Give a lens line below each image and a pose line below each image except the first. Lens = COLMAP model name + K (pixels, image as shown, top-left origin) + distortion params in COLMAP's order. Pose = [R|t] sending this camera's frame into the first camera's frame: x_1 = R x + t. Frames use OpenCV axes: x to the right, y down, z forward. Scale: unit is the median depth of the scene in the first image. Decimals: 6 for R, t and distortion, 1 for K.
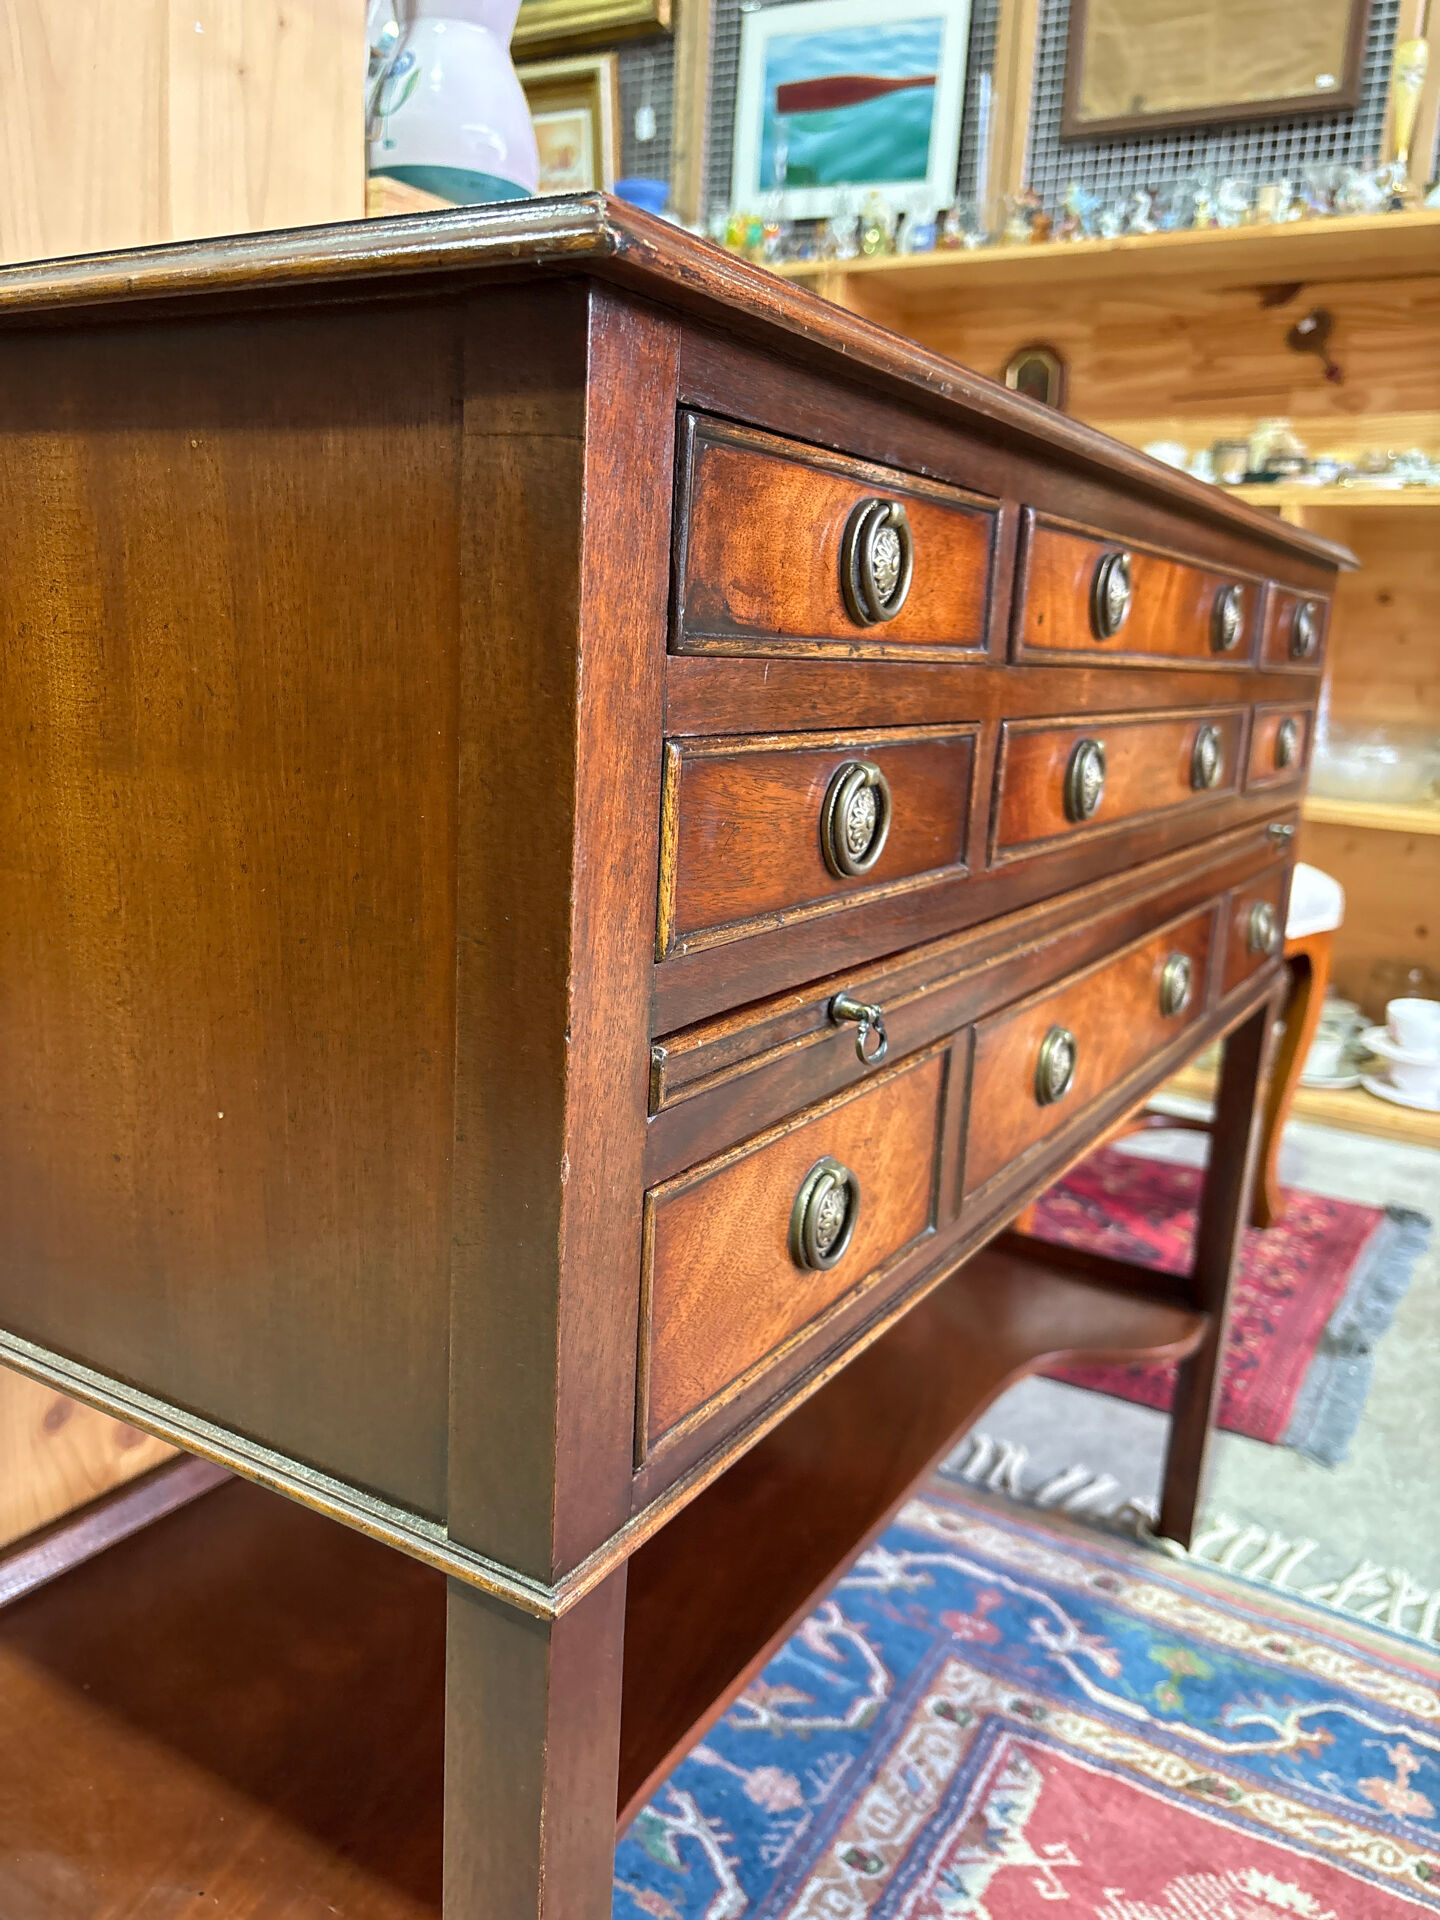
lens RADIAL K [[1474.7, 0, 720.0], [0, 1474.7, 960.0], [0, 0, 1]] dist [0.046987, -0.066783]
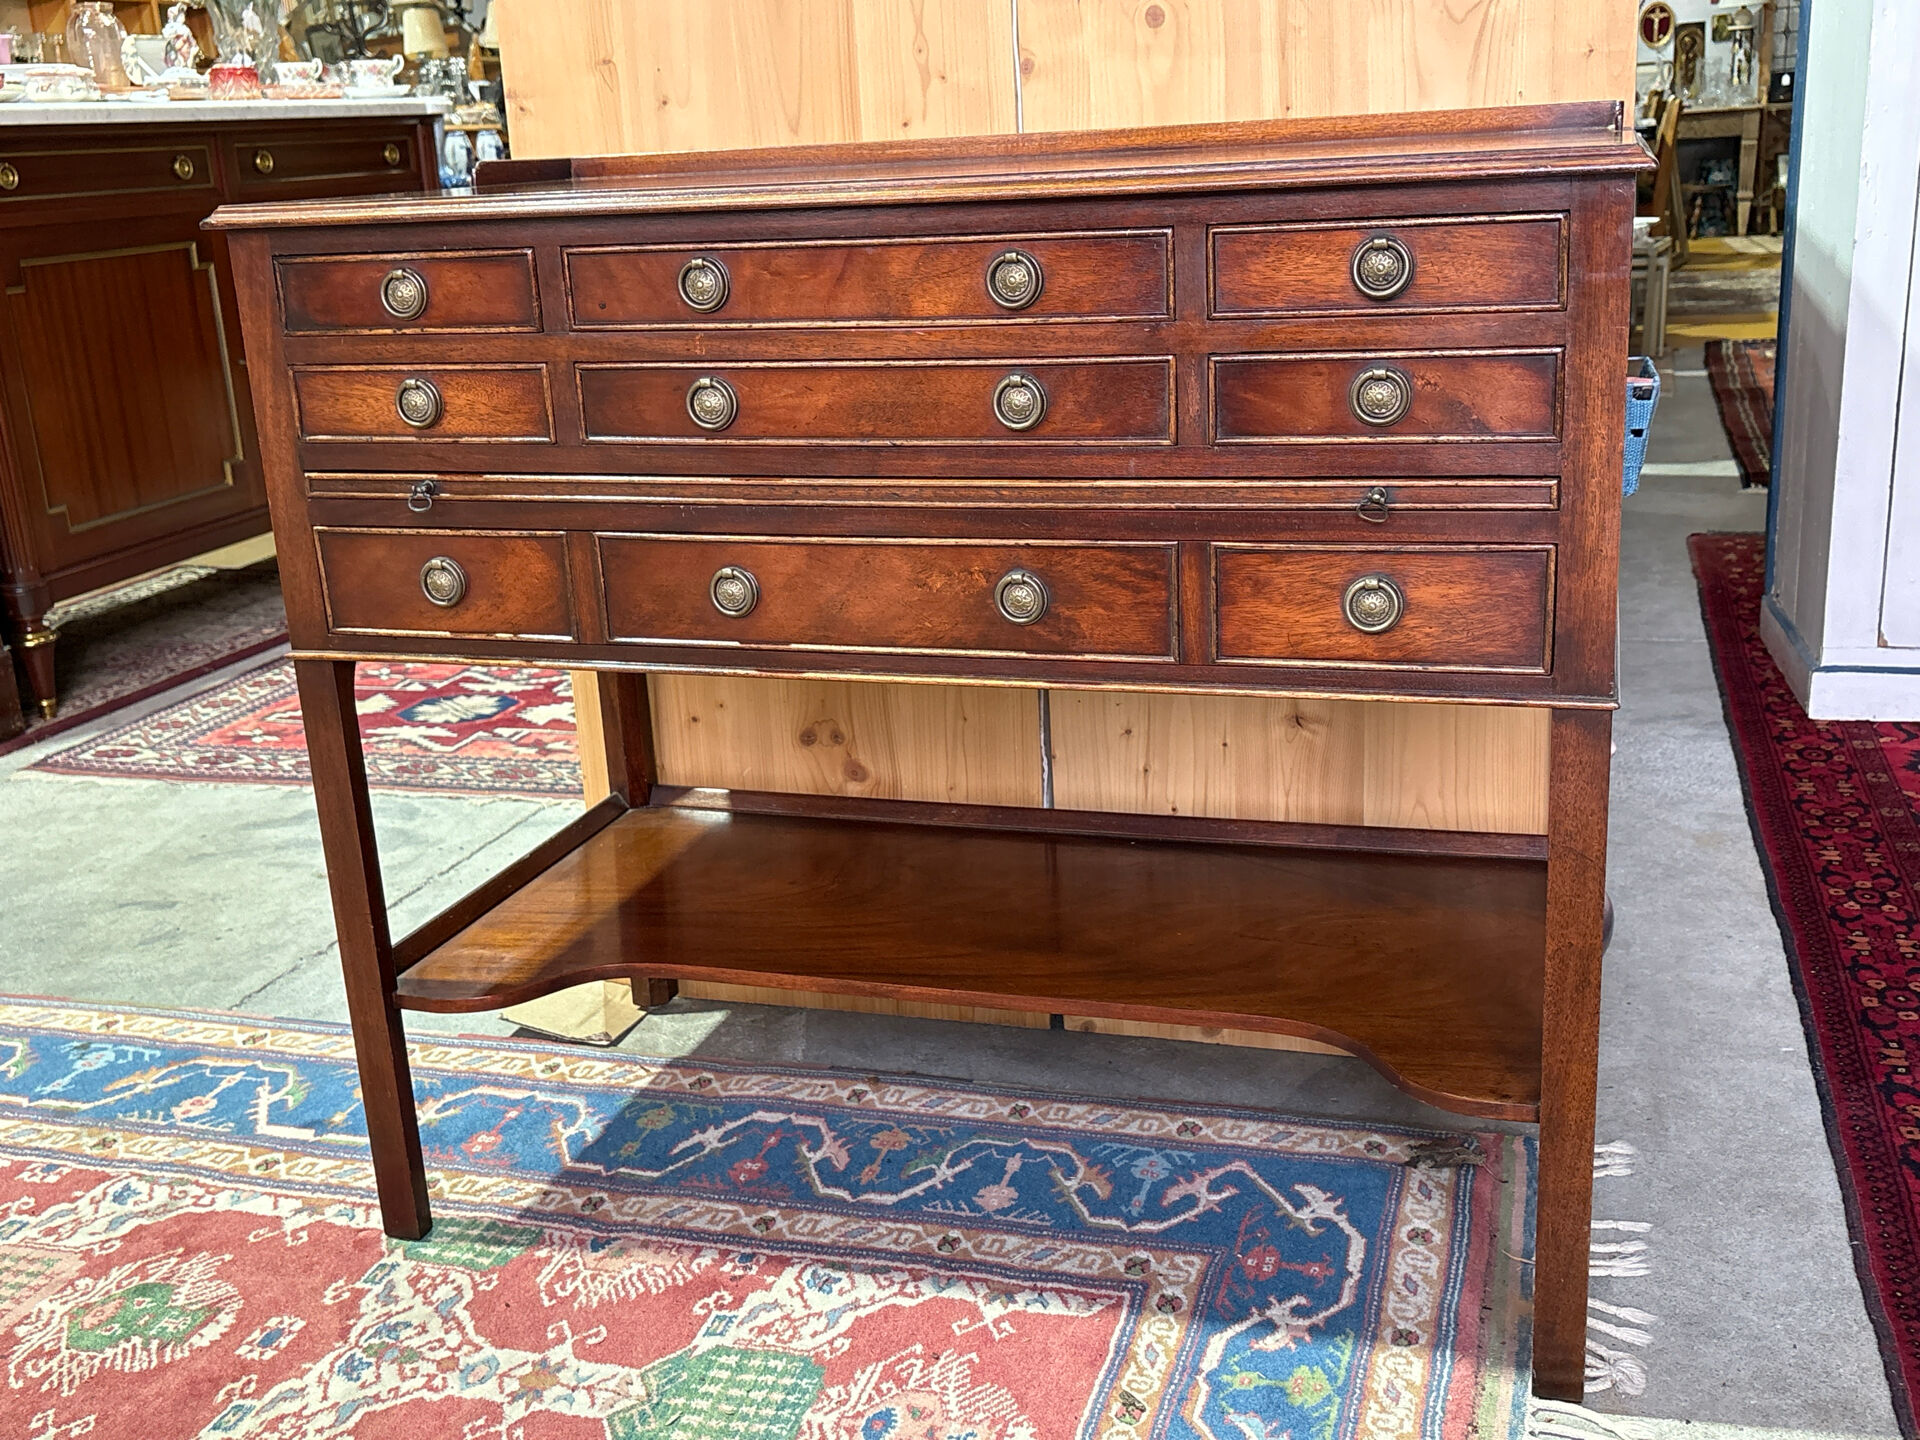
lens RADIAL K [[1957.7, 0, 944.6], [0, 1957.7, 716.7], [0, 0, 1]] dist [0.102012, -0.388042]
pose [[0.223939, 0.220249, -0.949390, 1.511259], [-0.149063, 0.970409, 0.189965, -0.151469], [0.963136, 0.098978, 0.250143, 0.490094]]
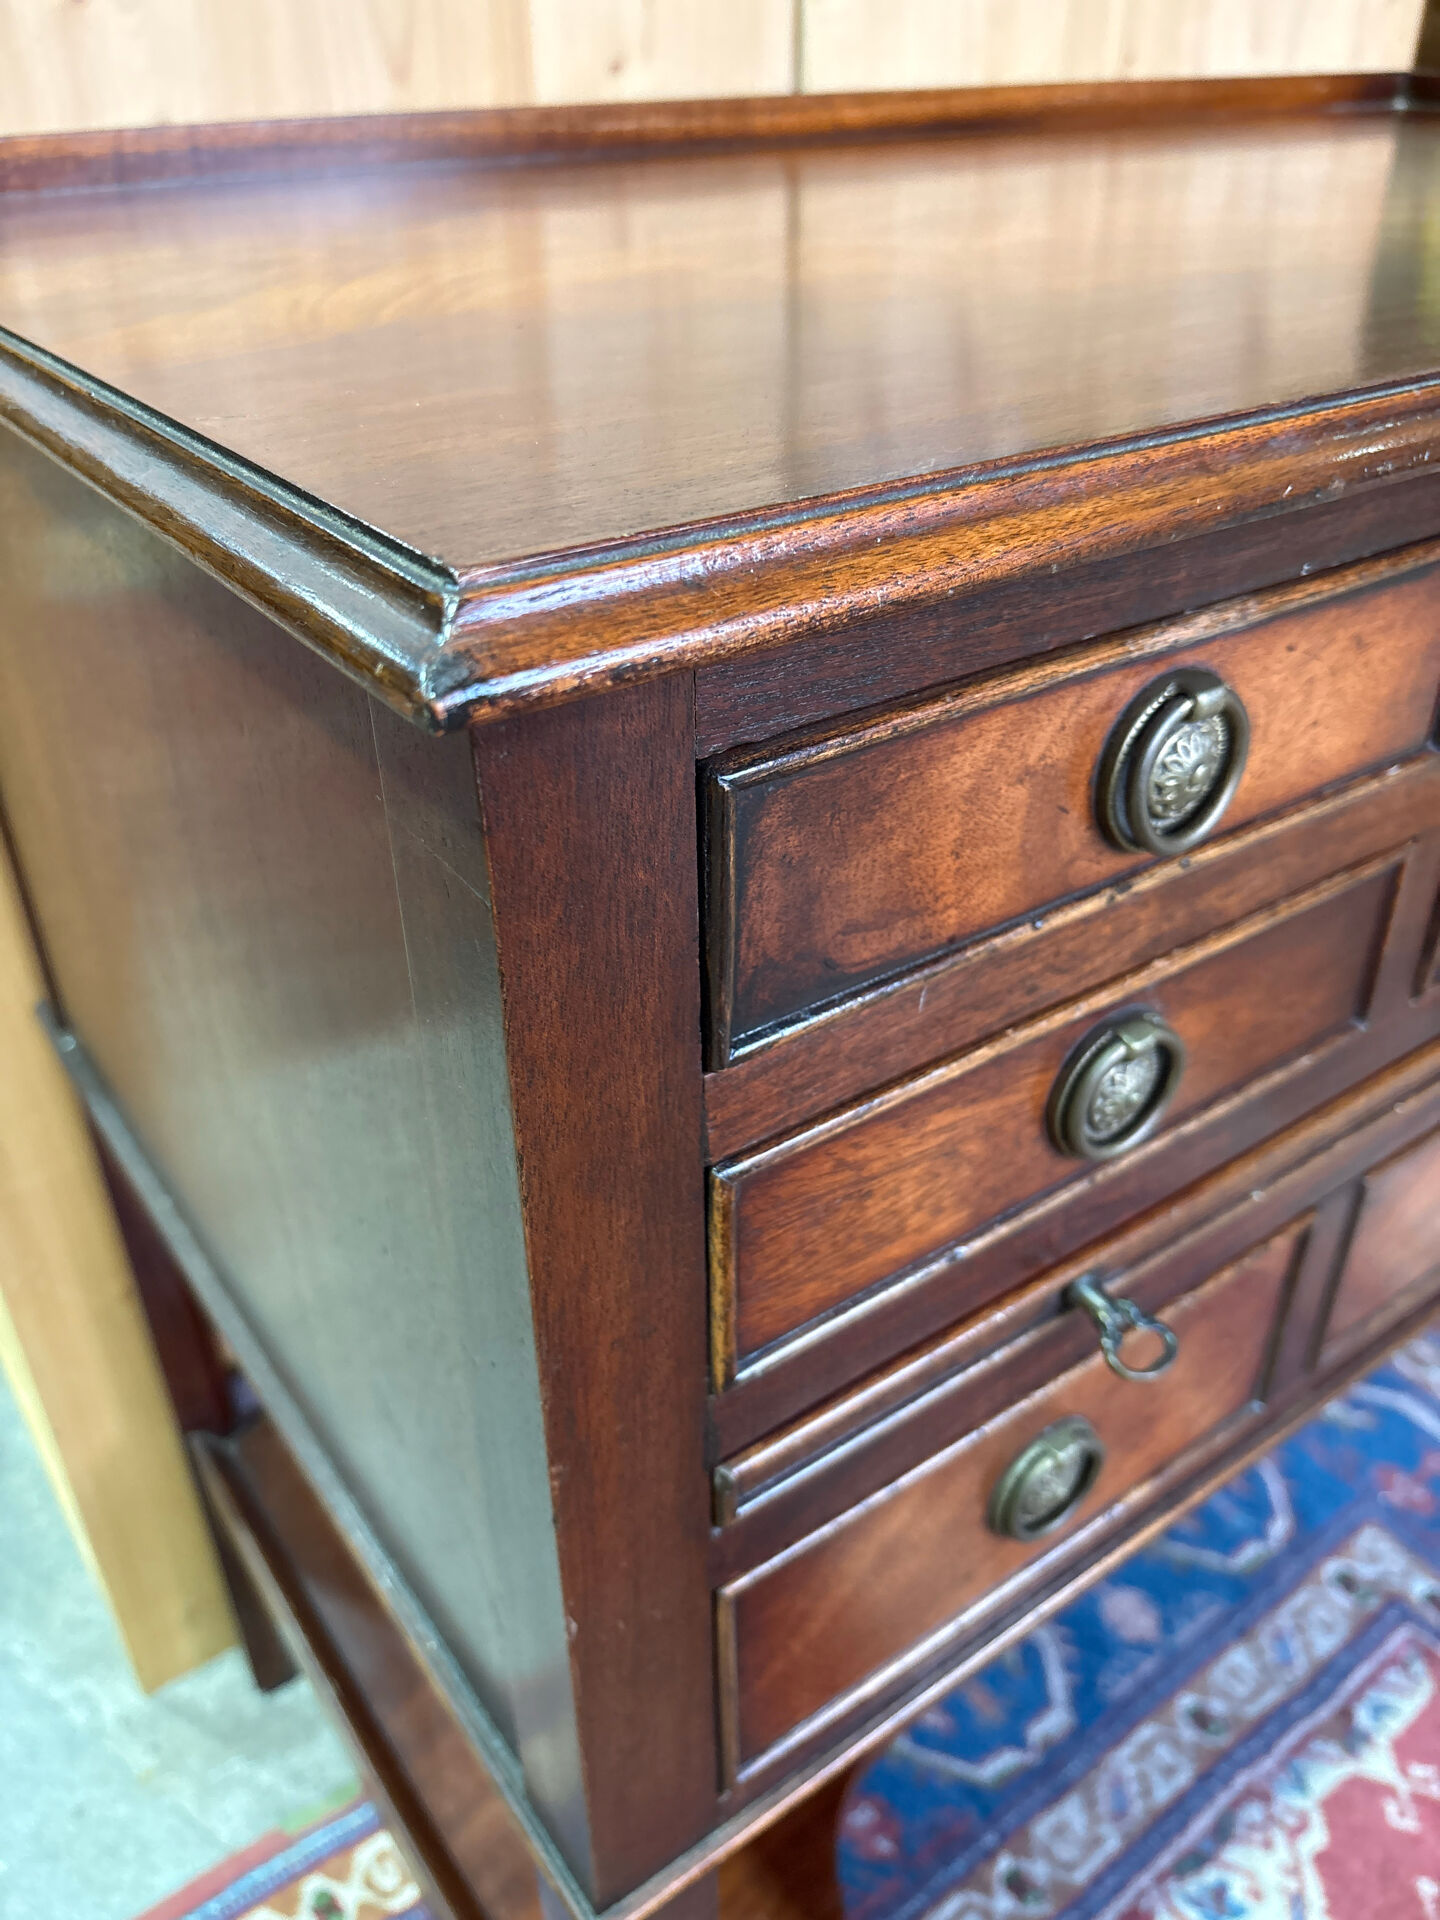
lens RADIAL K [[1505.6, 0, 720.0], [0, 1505.6, 960.0], [0, 0, 1]] dist [0.042670, -0.080710]
pose [[0.918166, 0.160249, -0.362341, 0.078173], [-0.031089, 0.940873, 0.337331, -0.178806], [0.394974, -0.298461, 0.868860, 0.148291]]
